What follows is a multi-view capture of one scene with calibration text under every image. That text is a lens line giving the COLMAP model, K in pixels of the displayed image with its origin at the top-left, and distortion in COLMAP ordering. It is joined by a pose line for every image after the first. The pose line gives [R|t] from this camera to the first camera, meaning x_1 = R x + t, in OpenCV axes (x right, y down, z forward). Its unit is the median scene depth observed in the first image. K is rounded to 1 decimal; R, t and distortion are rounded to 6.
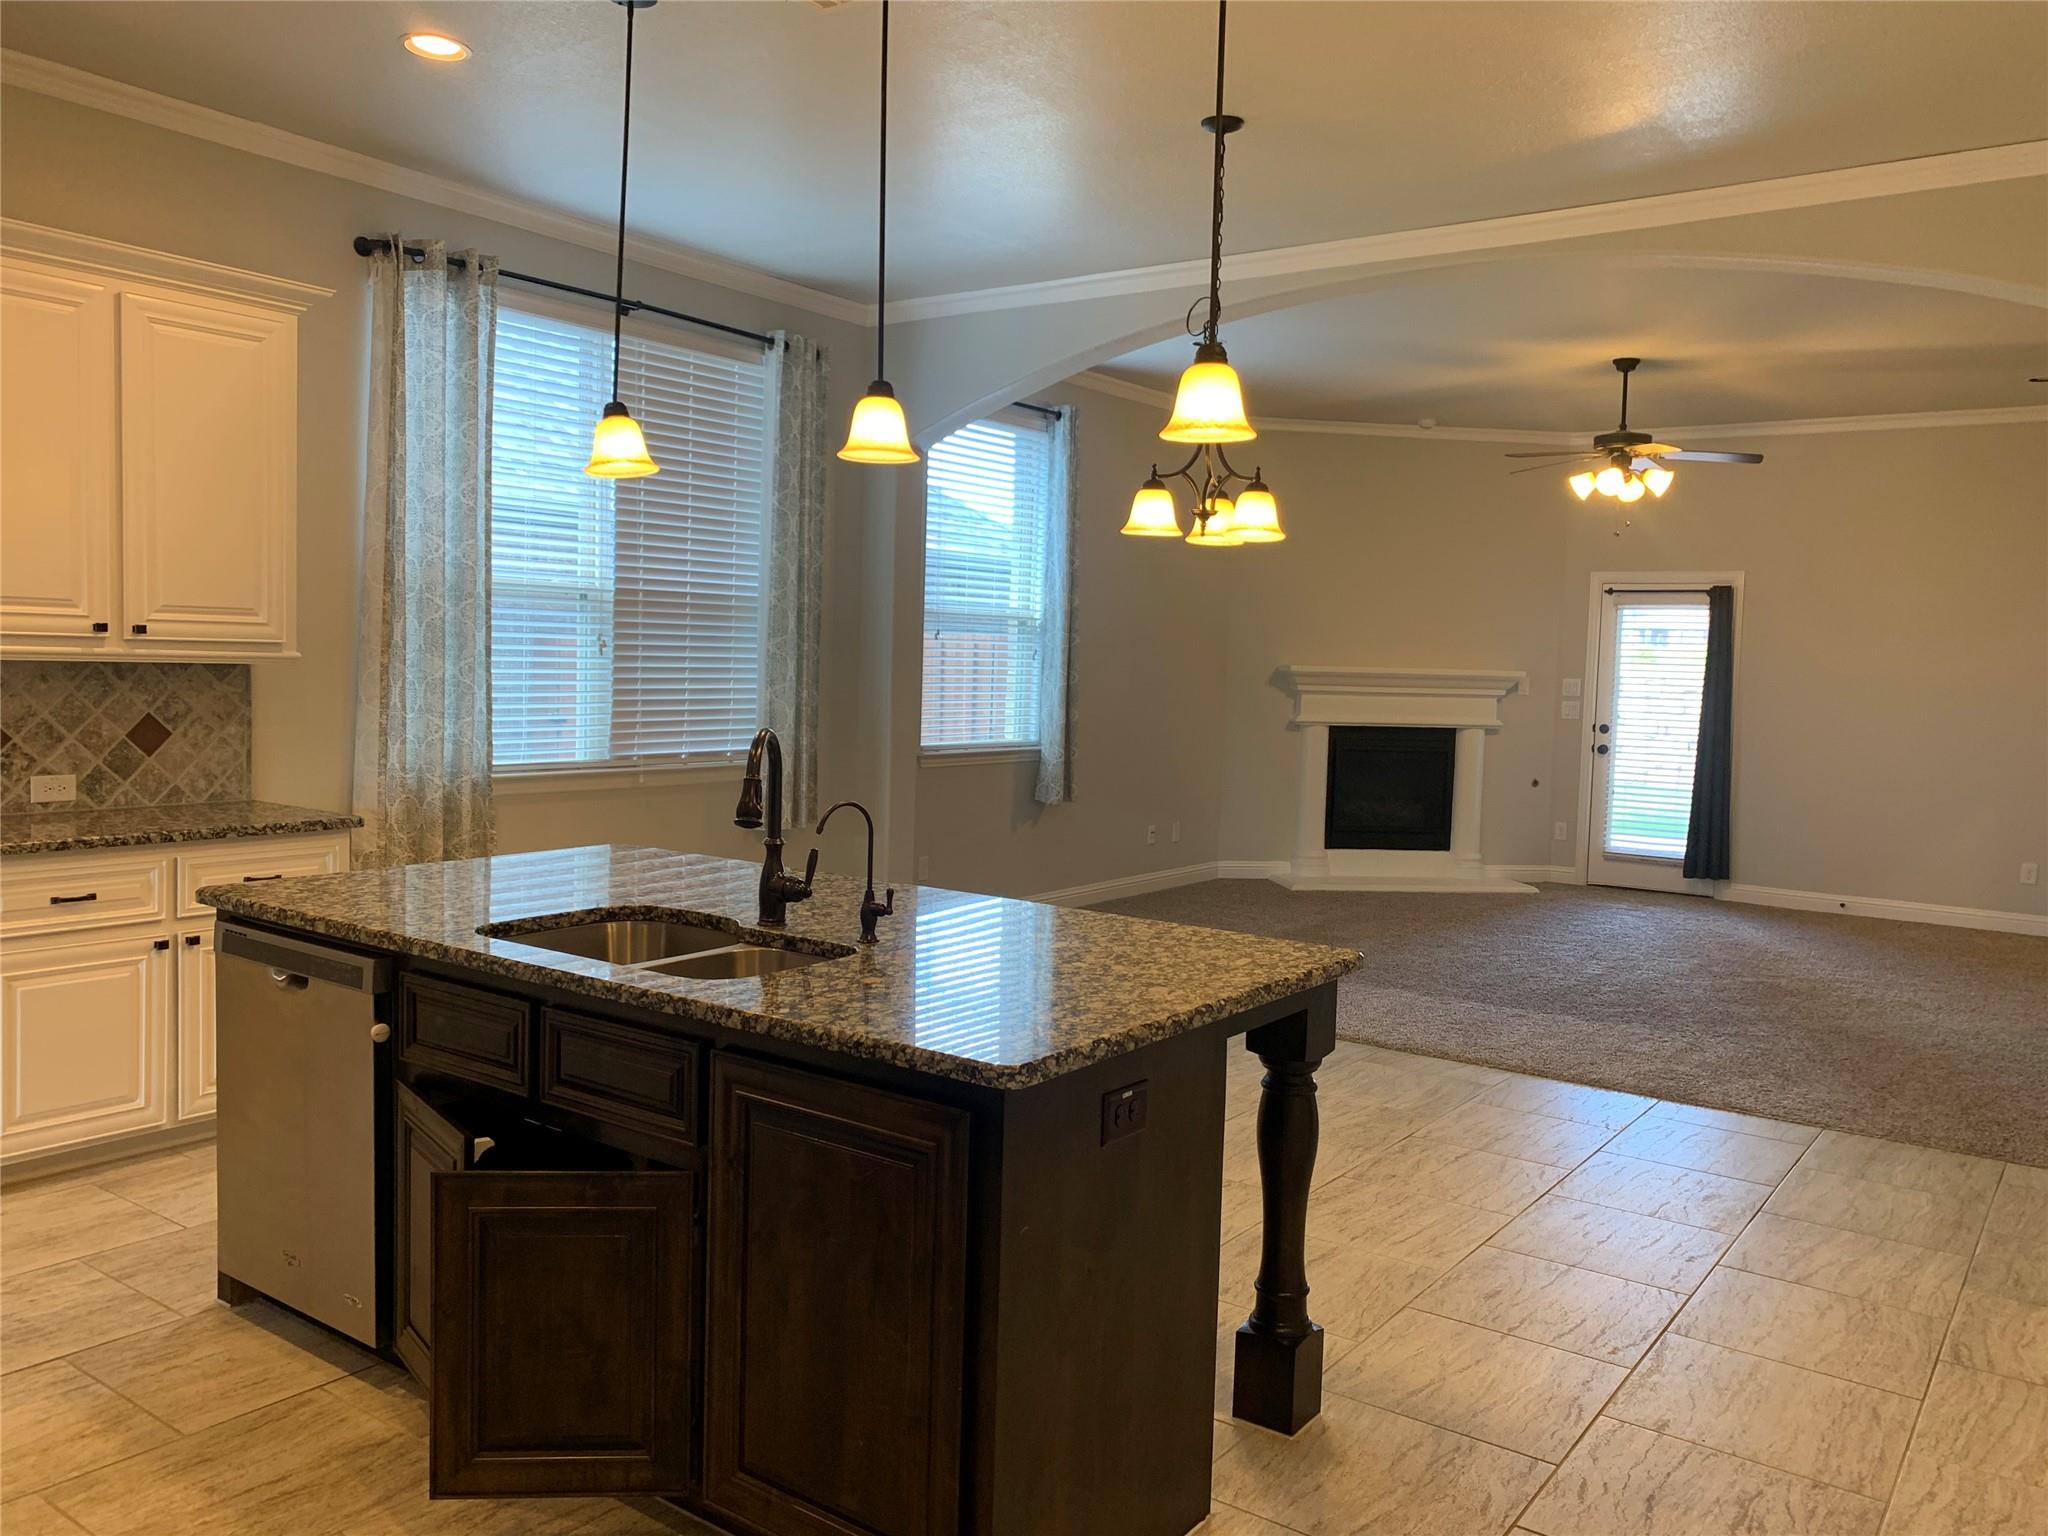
lens RADIAL K [[1575.3, 0, 1010.9], [0, 1575.3, 764.4], [0, 0, 1]] dist [0.033565, -0.033255]
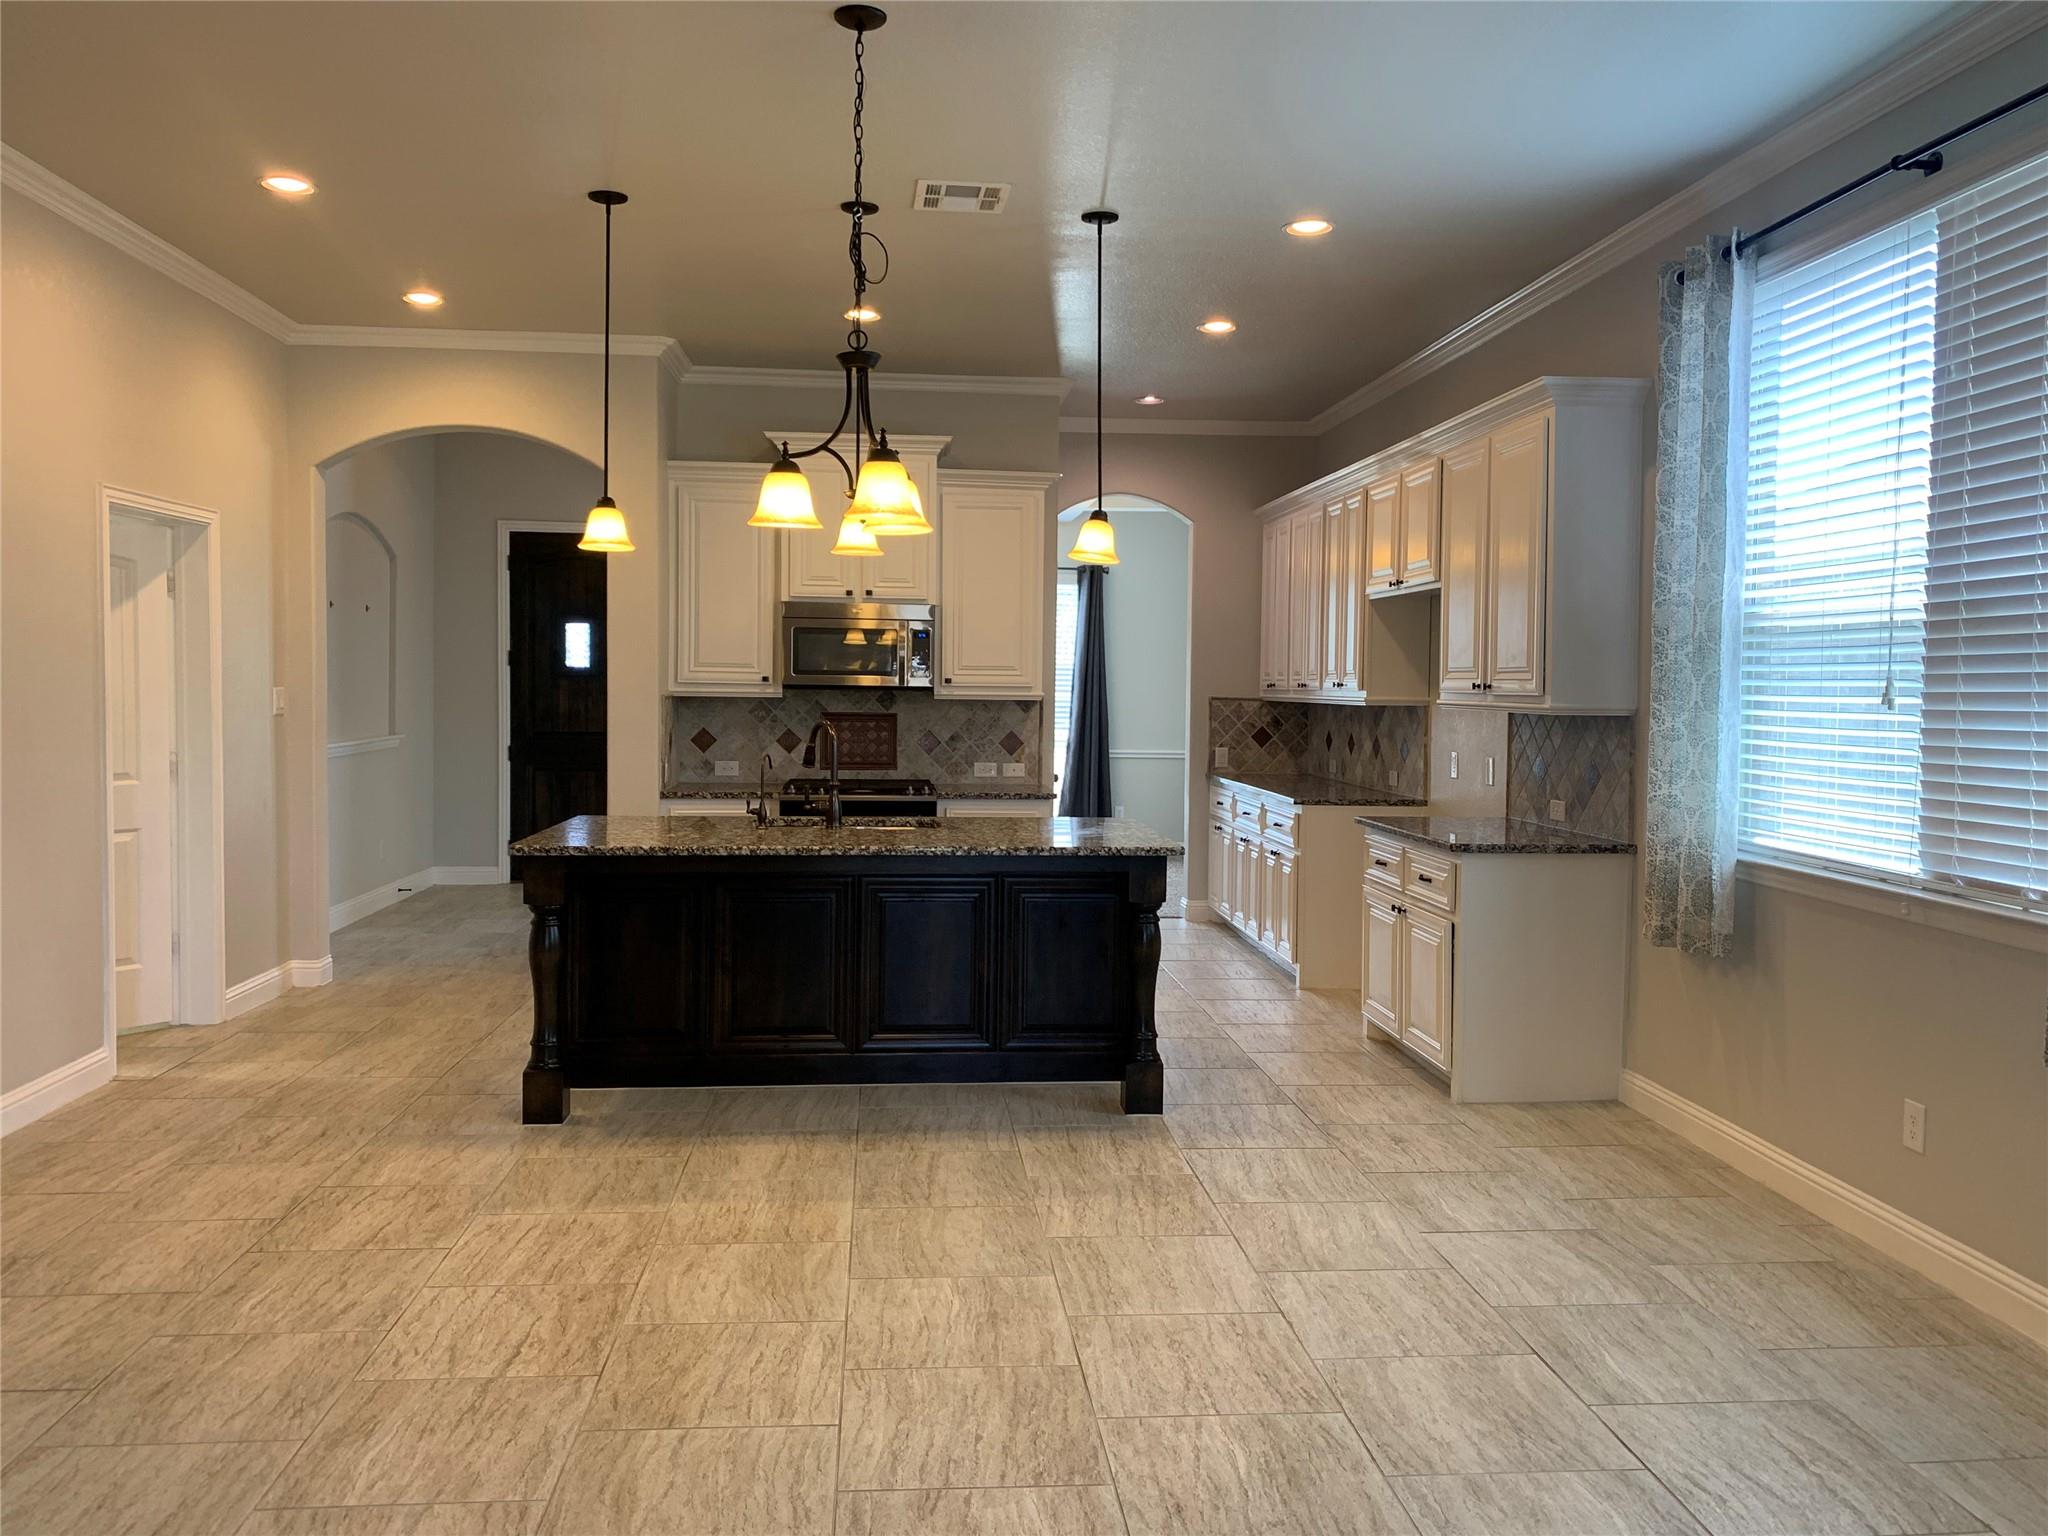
lens RADIAL K [[1575.3, 0, 1019.4], [0, 1575.3, 738.1], [0, 0, 1]] dist [0.033565, -0.033255]
pose [[-0.752887, -0.016343, -0.657947, 0.525362], [-0.081344, 0.994338, 0.068382, -0.085824], [0.653104, 0.105004, -0.749953, 1.481802]]
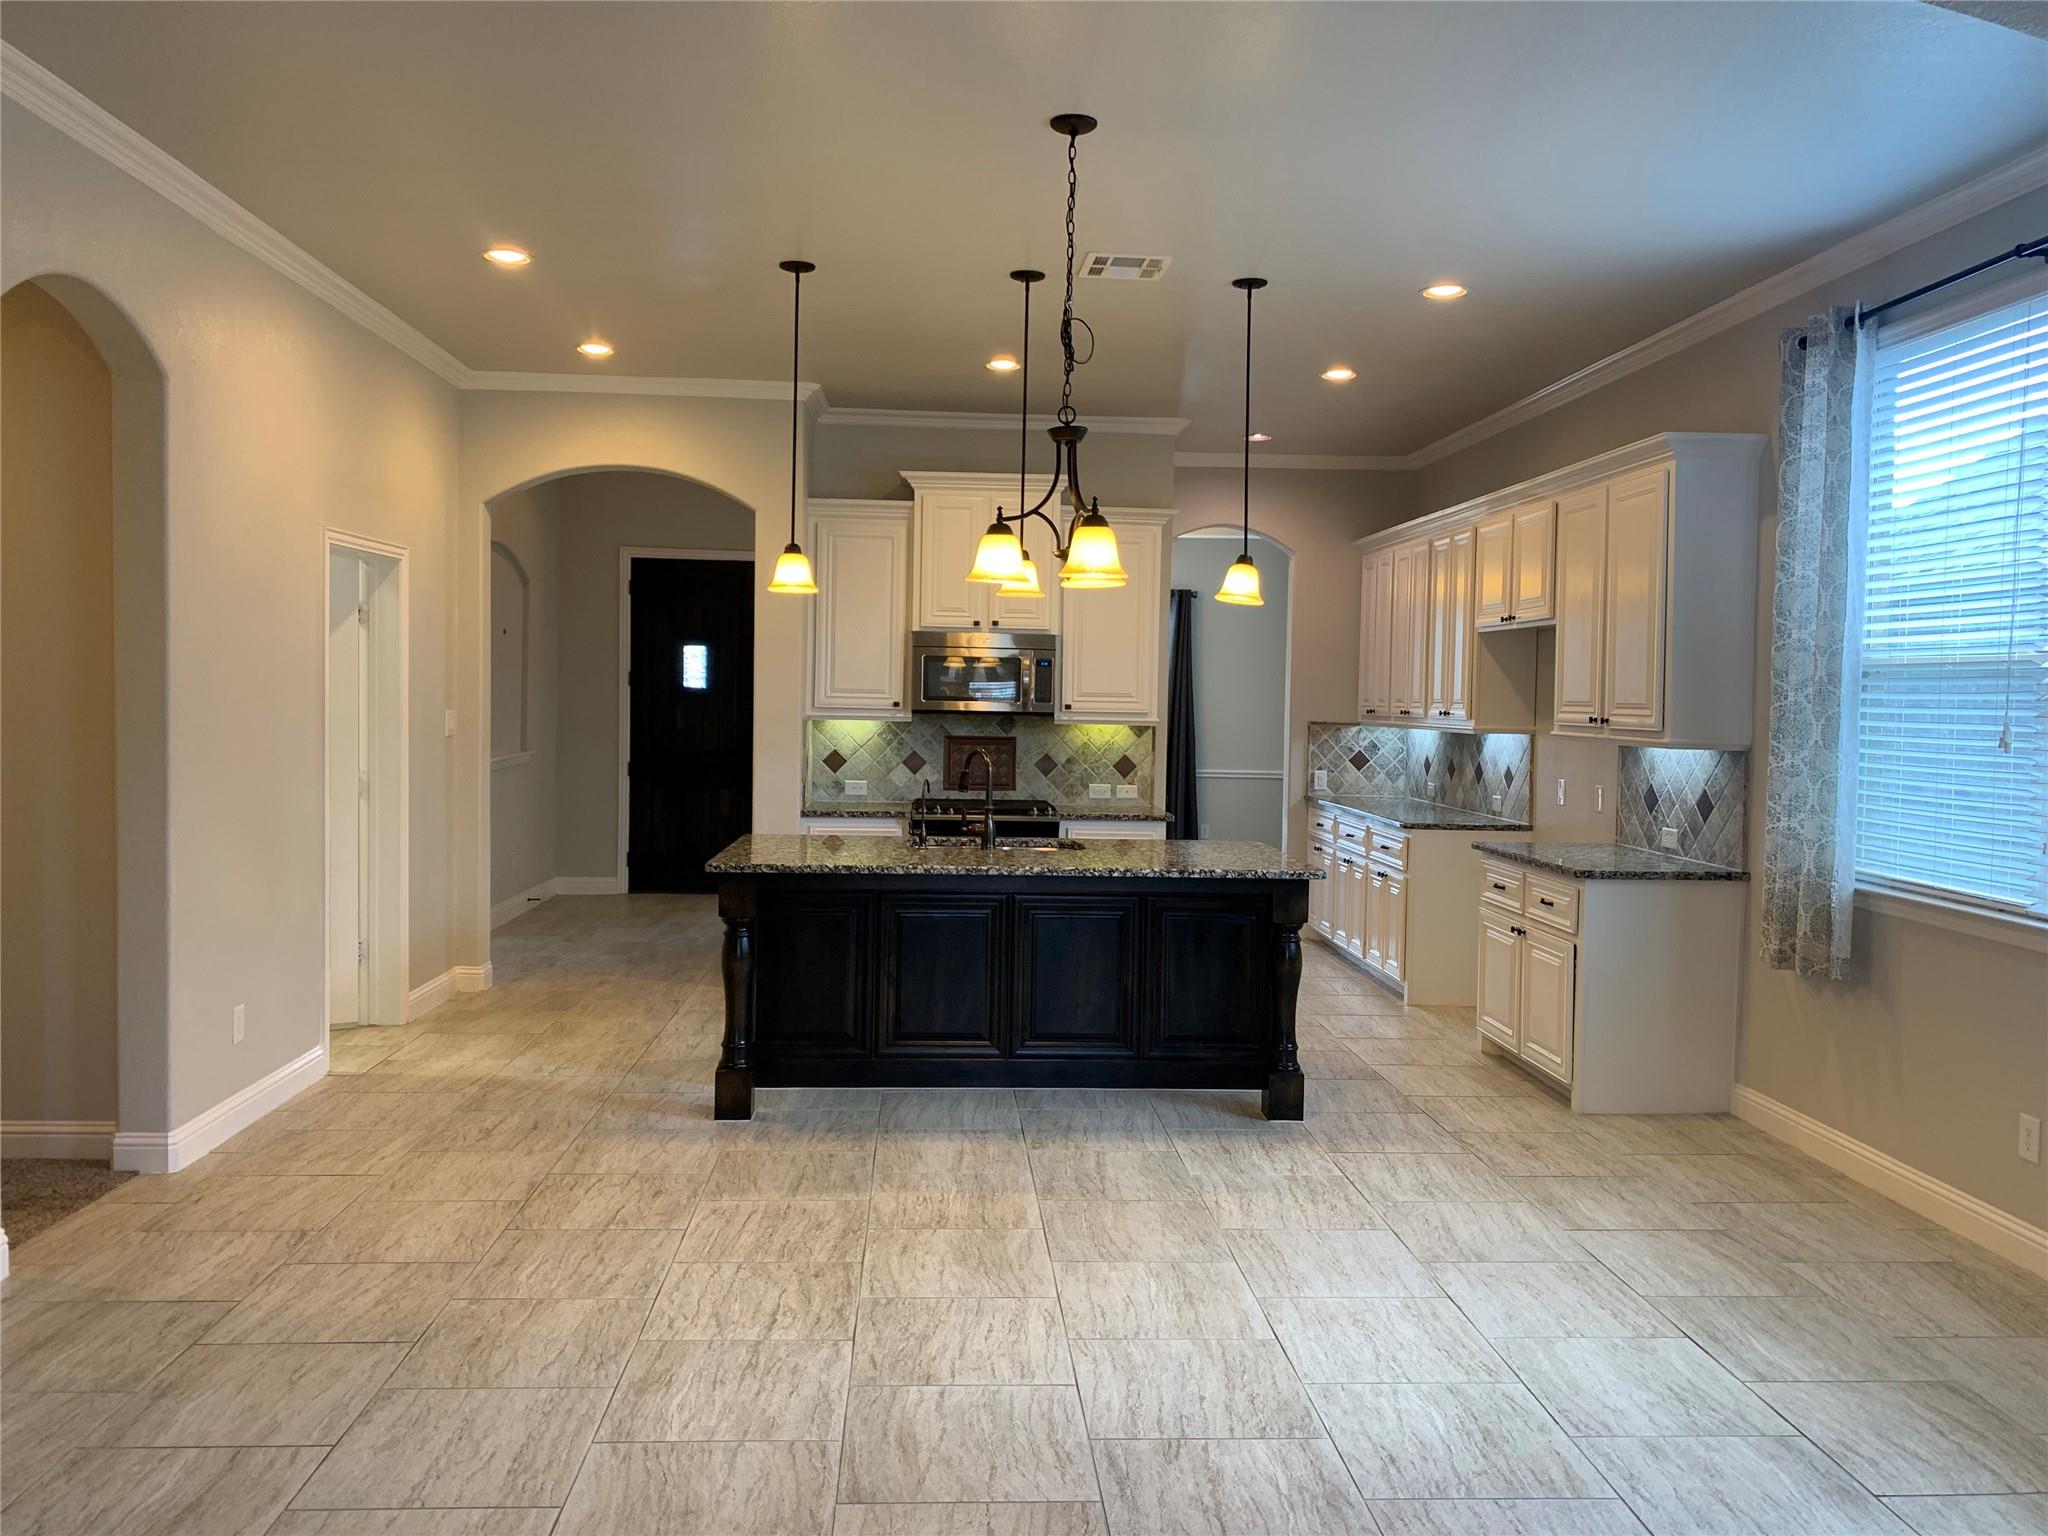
lens RADIAL K [[1575.3, 0, 1020.9], [0, 1575.3, 752.5], [0, 0, 1]] dist [0.033565, -0.033255]
pose [[-0.769500, -0.020850, -0.638307, 0.631904], [-0.087198, 0.993537, 0.072667, -0.097218], [0.632666, 0.111576, -0.766345, 1.489691]]
